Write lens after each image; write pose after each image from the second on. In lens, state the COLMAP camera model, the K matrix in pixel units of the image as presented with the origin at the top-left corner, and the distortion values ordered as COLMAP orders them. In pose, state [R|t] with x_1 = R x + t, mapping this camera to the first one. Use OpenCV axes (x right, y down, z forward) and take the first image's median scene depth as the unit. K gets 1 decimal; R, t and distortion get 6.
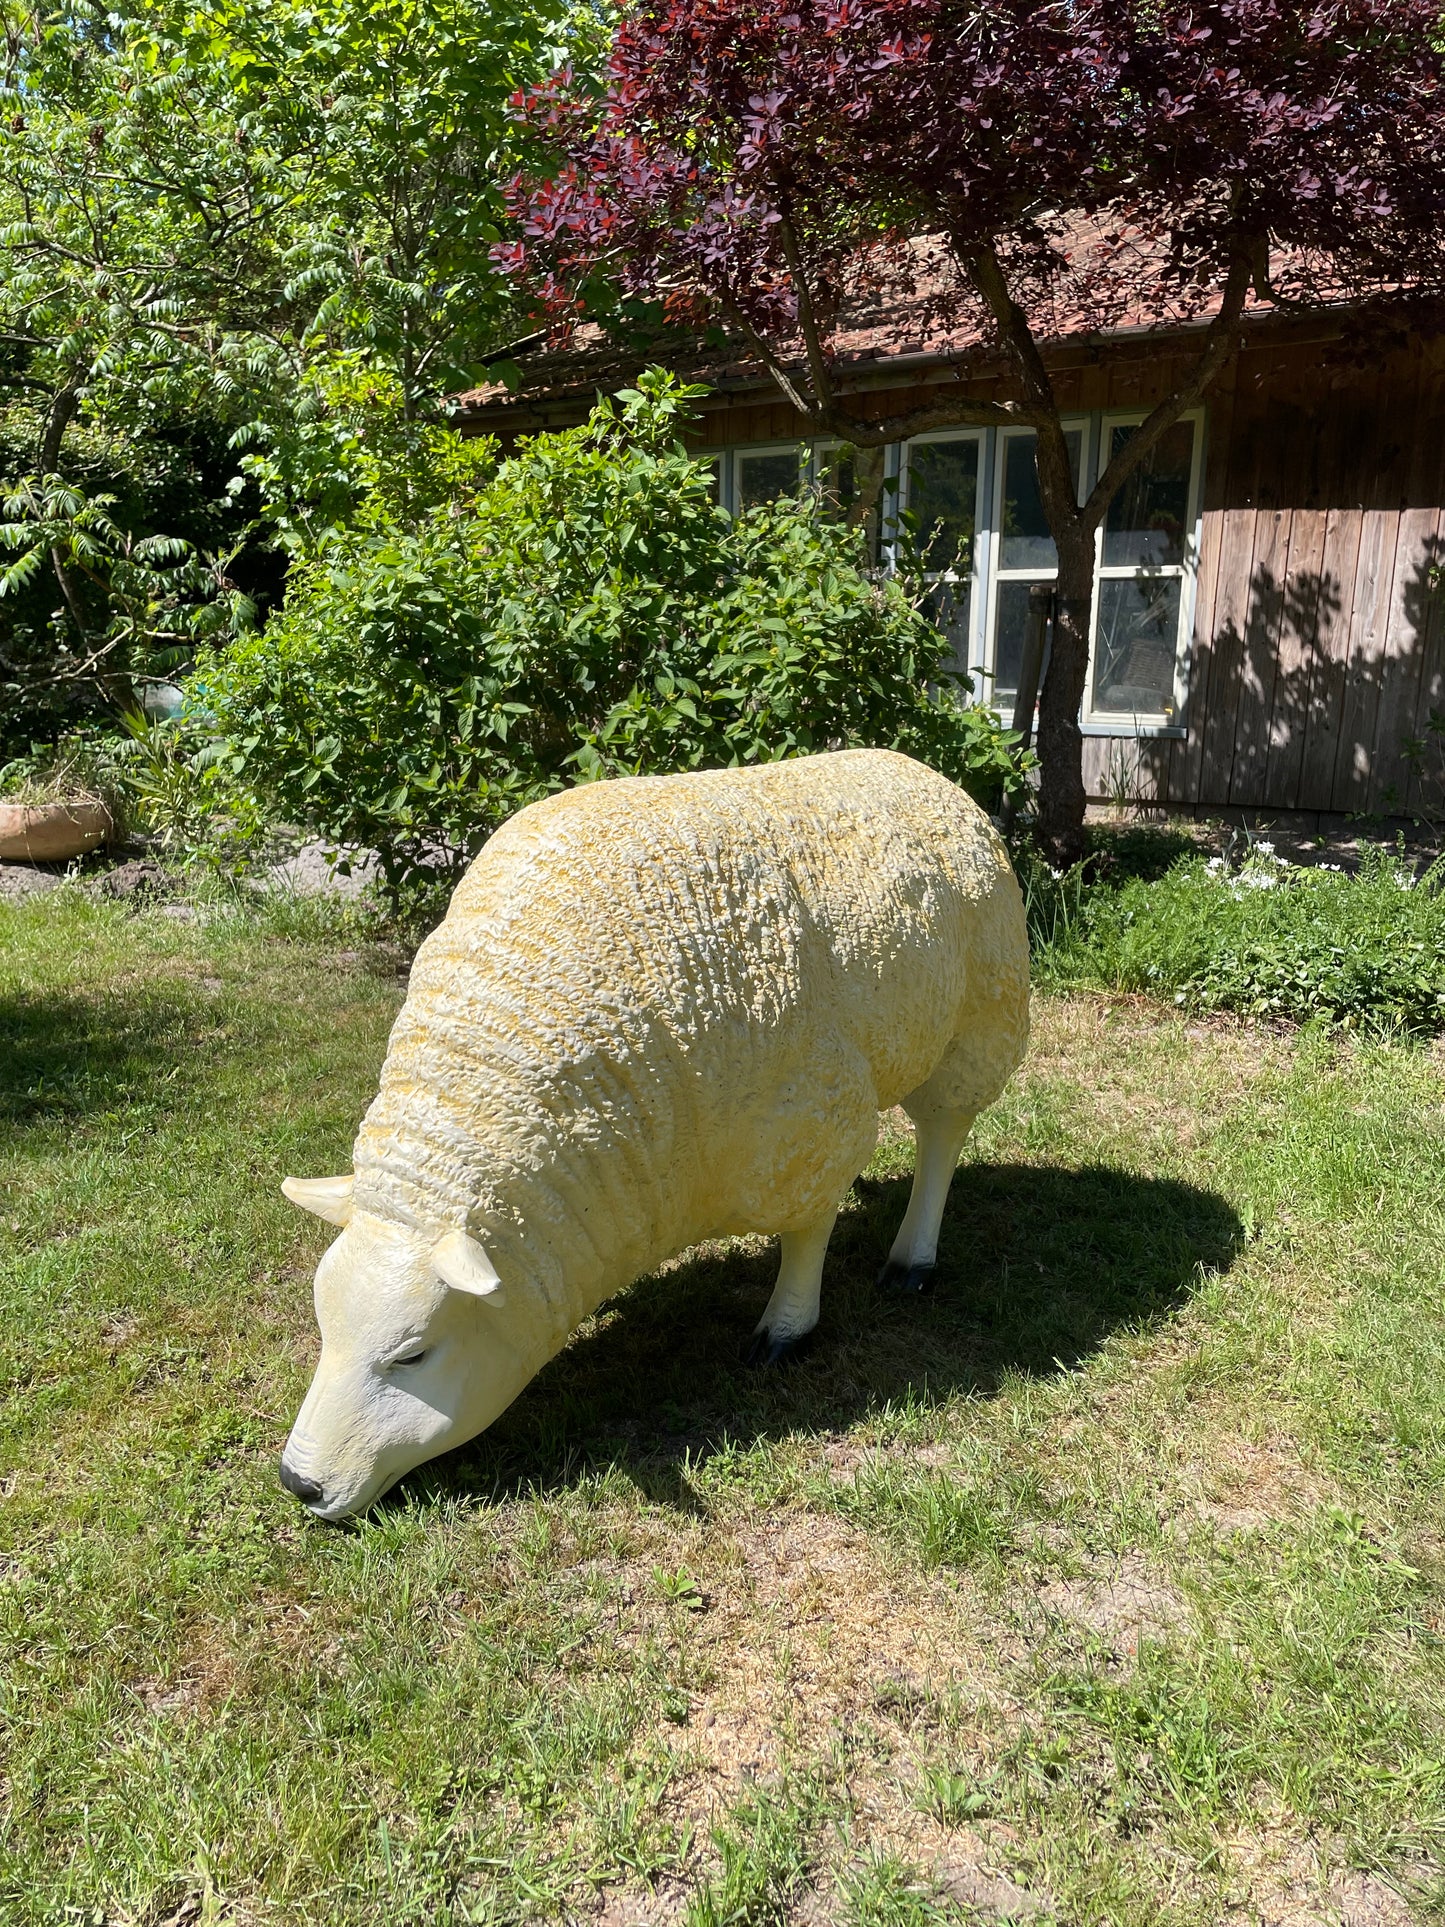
lens RADIAL K [[1461.9, 0, 716.9], [0, 1461.9, 948.3], [0, 0, 1]] dist [0.089749, -0.118593]
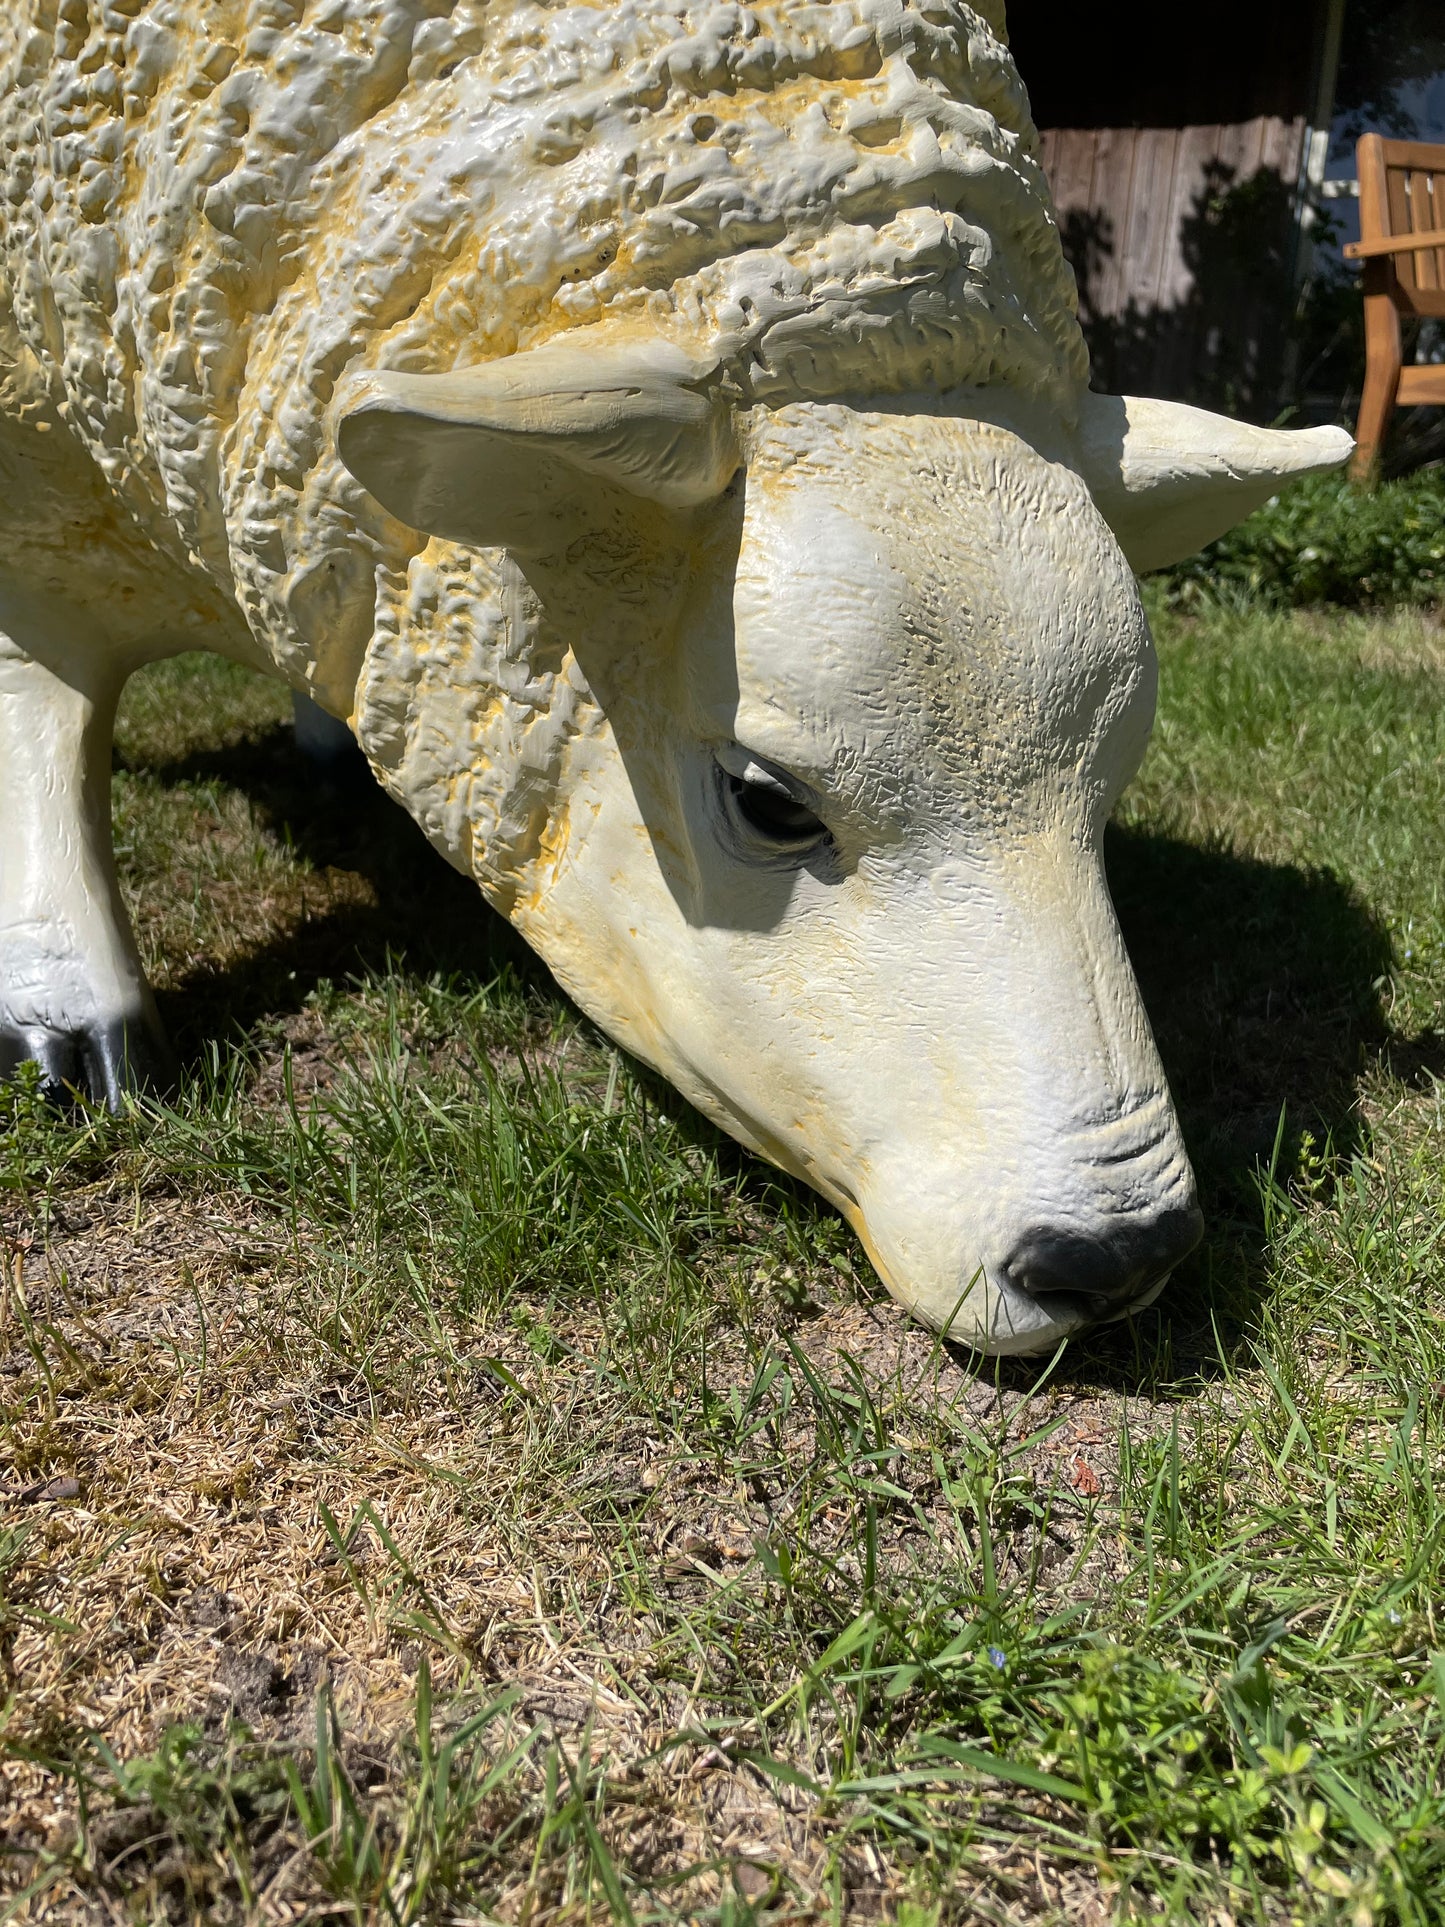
lens RADIAL K [[1464.2, 0, 724.1], [0, 1464.2, 954.1], [0, 0, 1]] dist [0.090180, -0.122248]
pose [[0.983908, -0.044499, 0.173047, 0.056885], [0.024087, 0.992684, 0.118311, 0.118912], [-0.177046, -0.112238, 0.977782, 0.264546]]
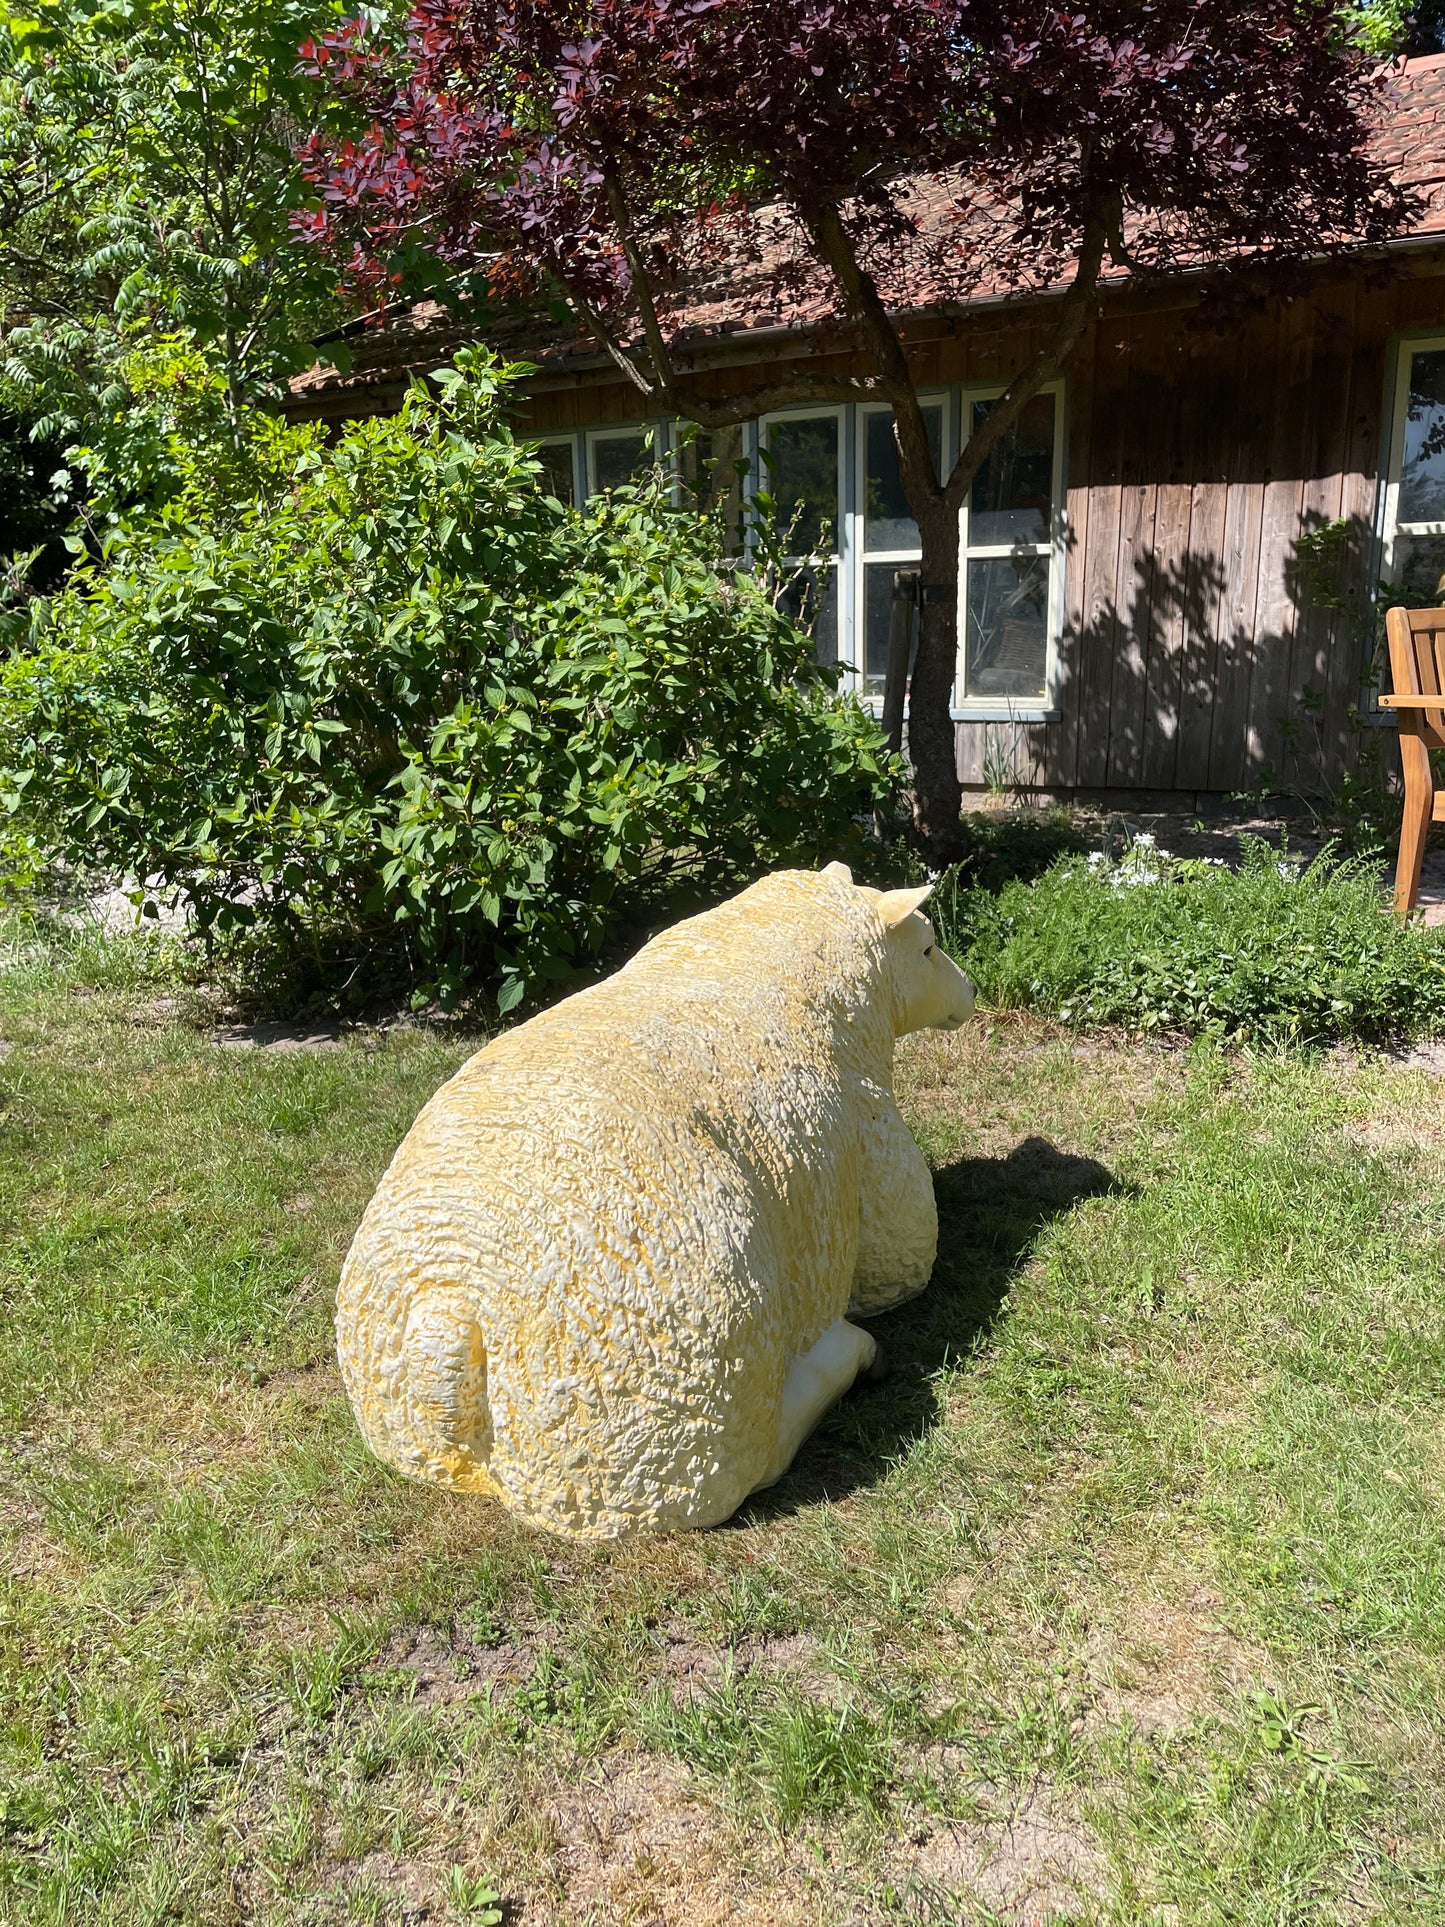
lens RADIAL K [[1464.2, 0, 724.1], [0, 1464.2, 954.1], [0, 0, 1]] dist [0.090180, -0.122248]
pose [[0.996001, -0.047665, 0.075571, 0.027503], [0.046531, 0.998777, 0.016697, -0.028050], [-0.076275, -0.013113, 0.997001, 0.079375]]
